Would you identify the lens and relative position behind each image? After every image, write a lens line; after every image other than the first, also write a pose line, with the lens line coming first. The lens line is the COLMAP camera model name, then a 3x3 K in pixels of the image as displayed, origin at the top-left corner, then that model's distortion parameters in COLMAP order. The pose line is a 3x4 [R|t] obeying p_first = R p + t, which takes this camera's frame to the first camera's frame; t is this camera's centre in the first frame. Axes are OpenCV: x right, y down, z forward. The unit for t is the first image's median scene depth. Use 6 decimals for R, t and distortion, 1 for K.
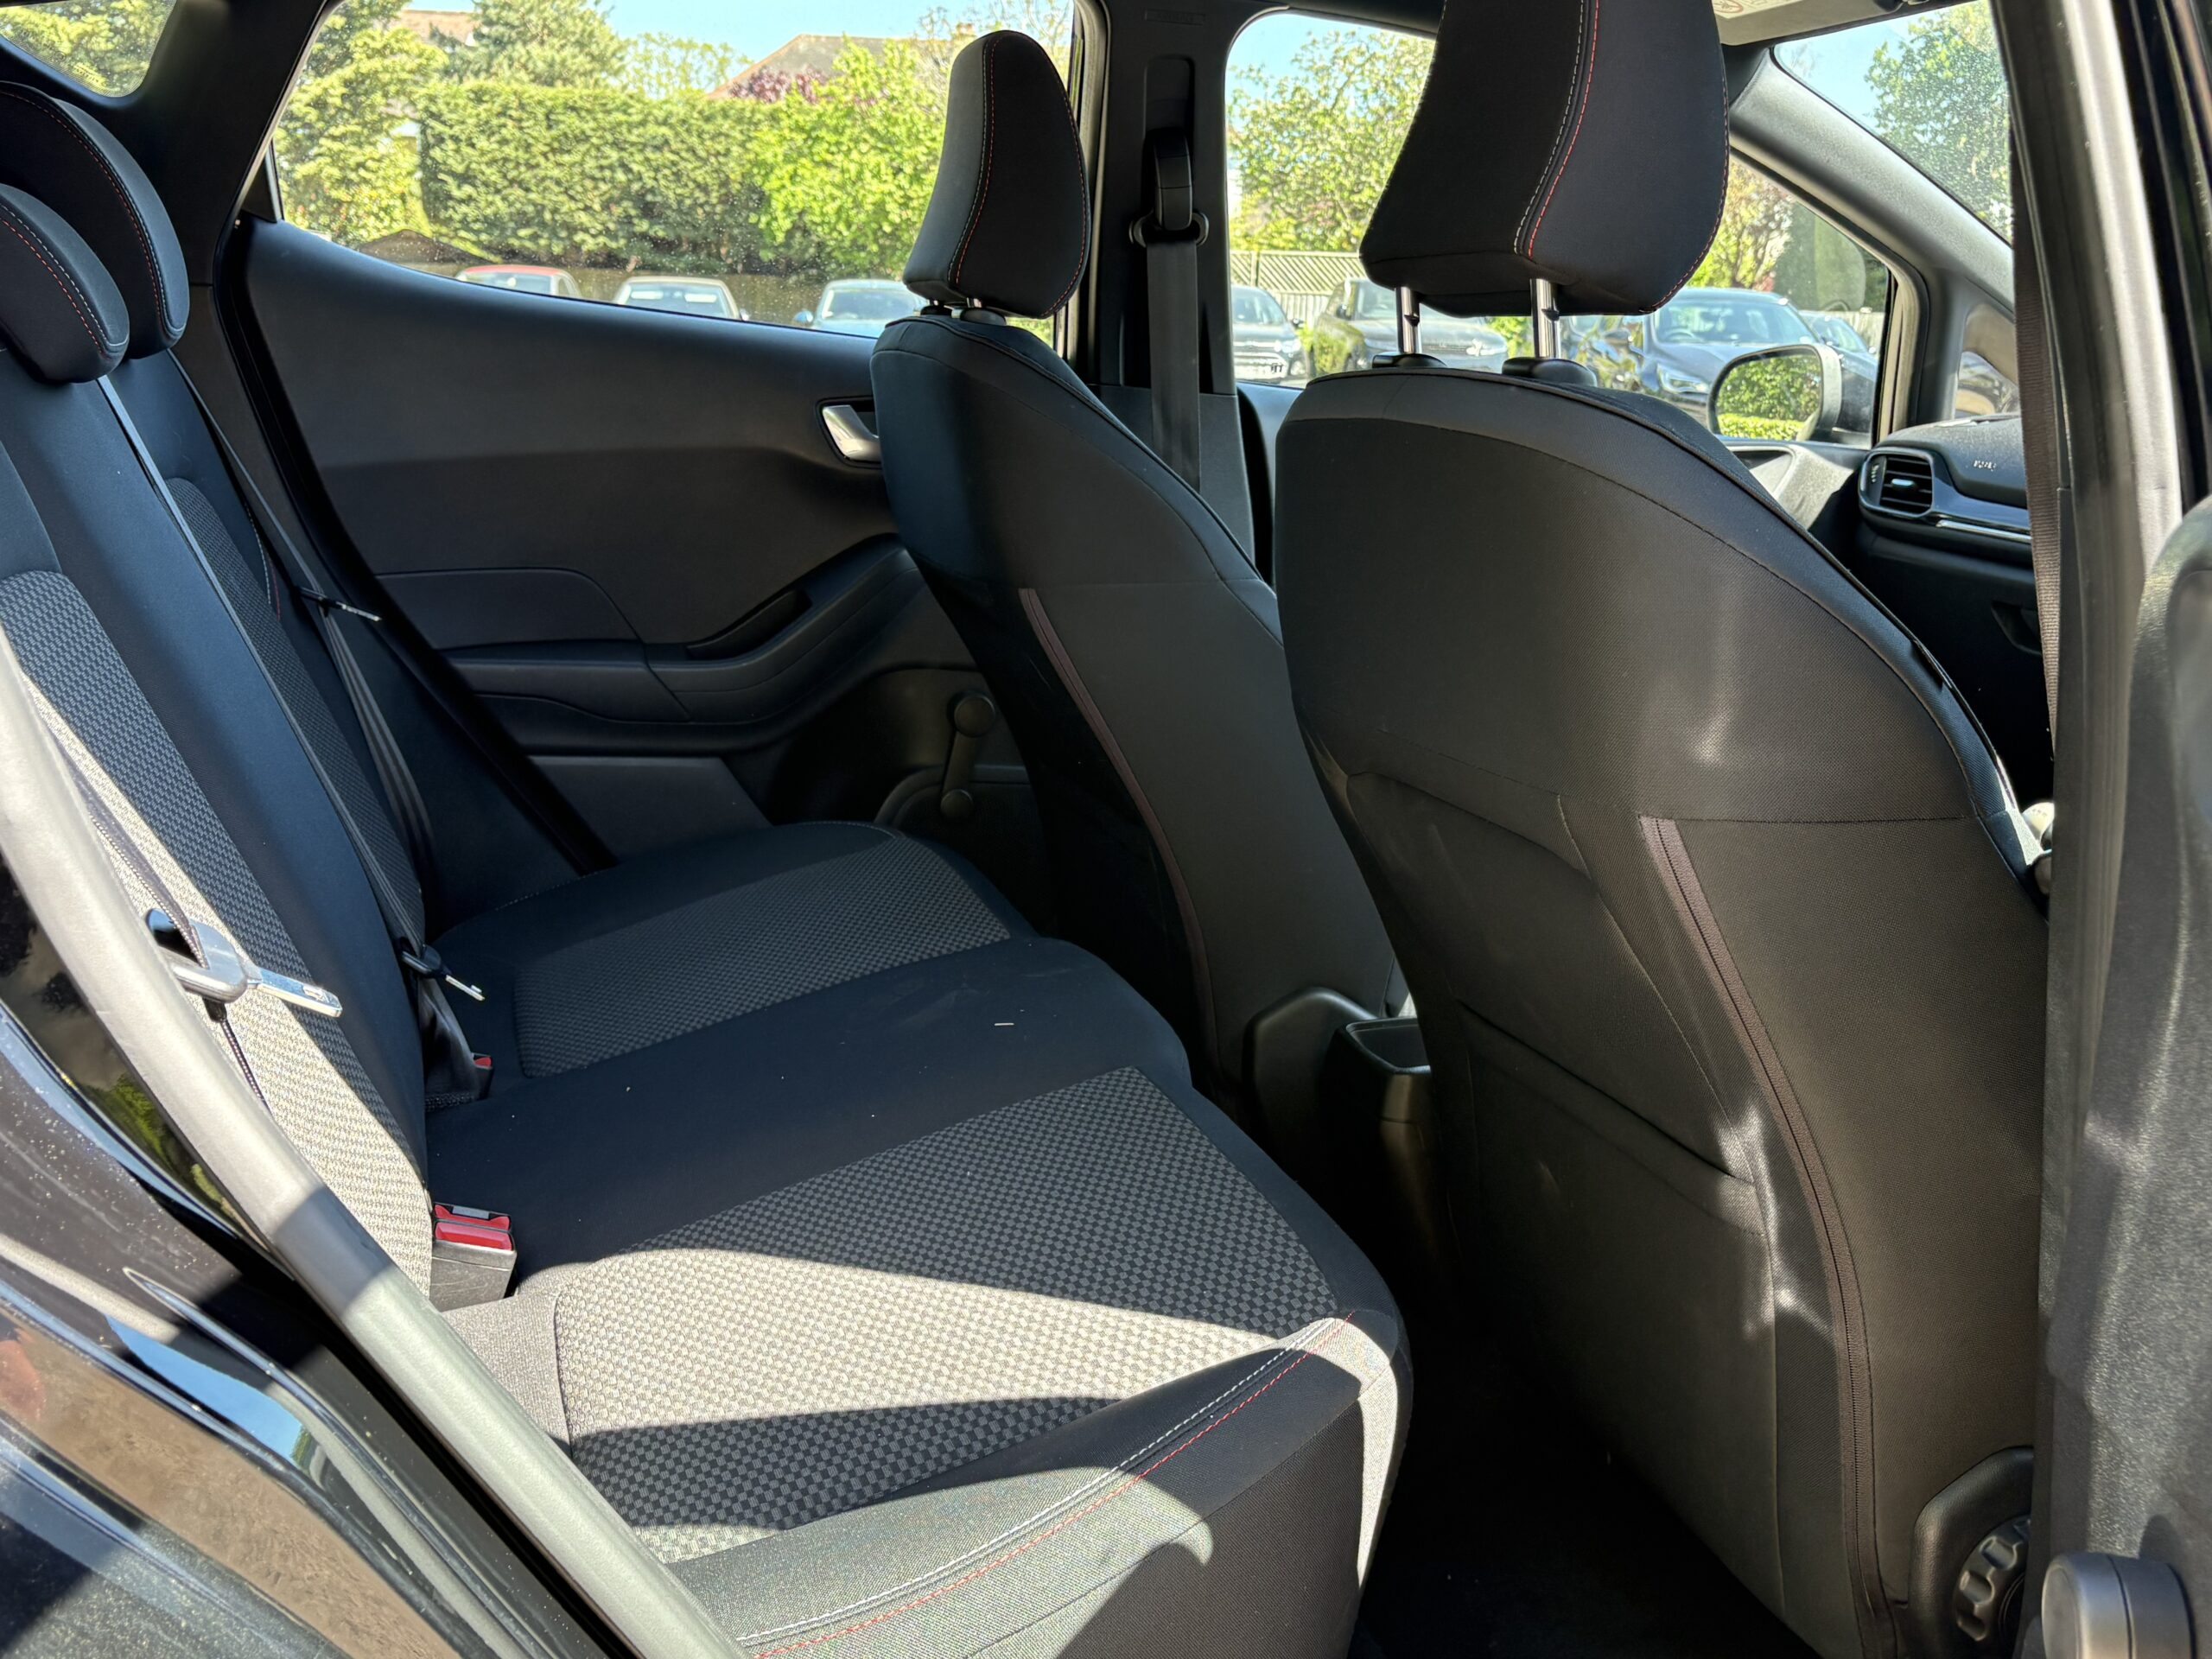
lens RADIAL K [[2098.5, 0, 1120.9], [0, 2098.5, 833.9], [0, 0, 1]] dist [0.009500, 0.053085]
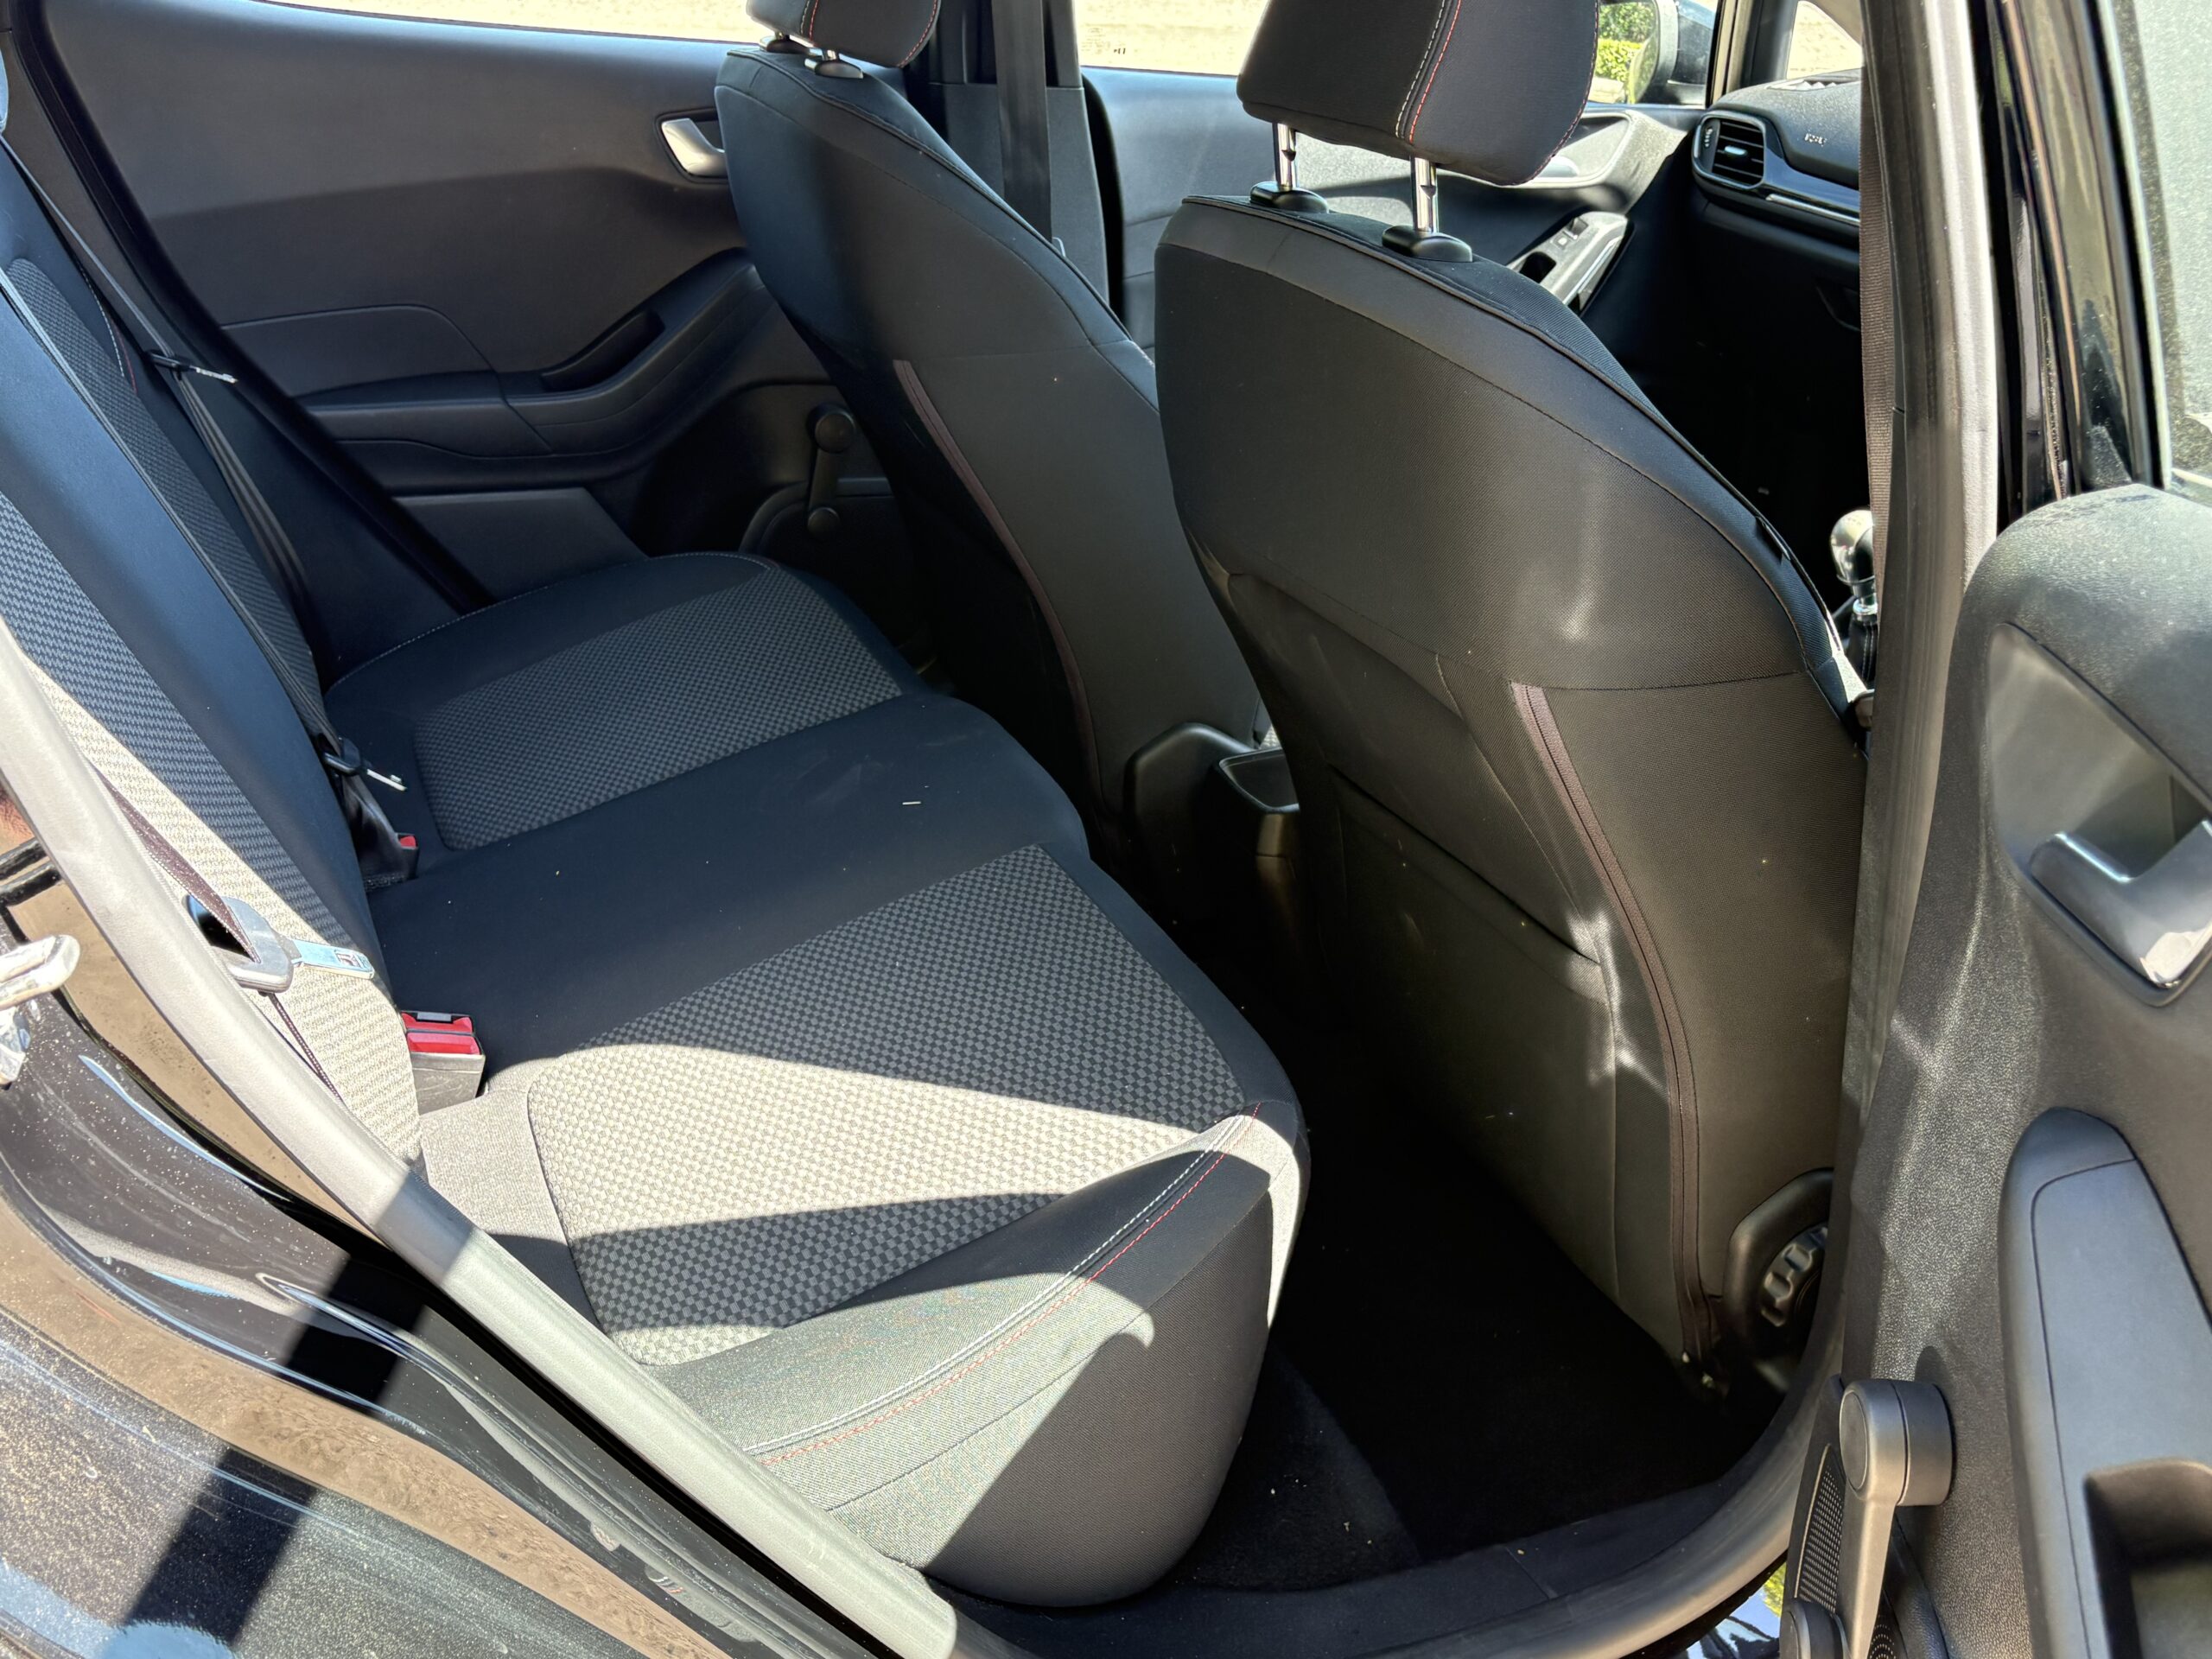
lens RADIAL K [[2079.5, 0, 1100.4], [0, 2079.5, 832.7], [0, 0, 1]] dist [0.114186, -0.286159]
pose [[0.996237, -0.050163, 0.070672, -0.045074], [0.033962, 0.976207, 0.214166, -0.151996], [-0.079734, -0.210960, 0.974237, -0.068314]]
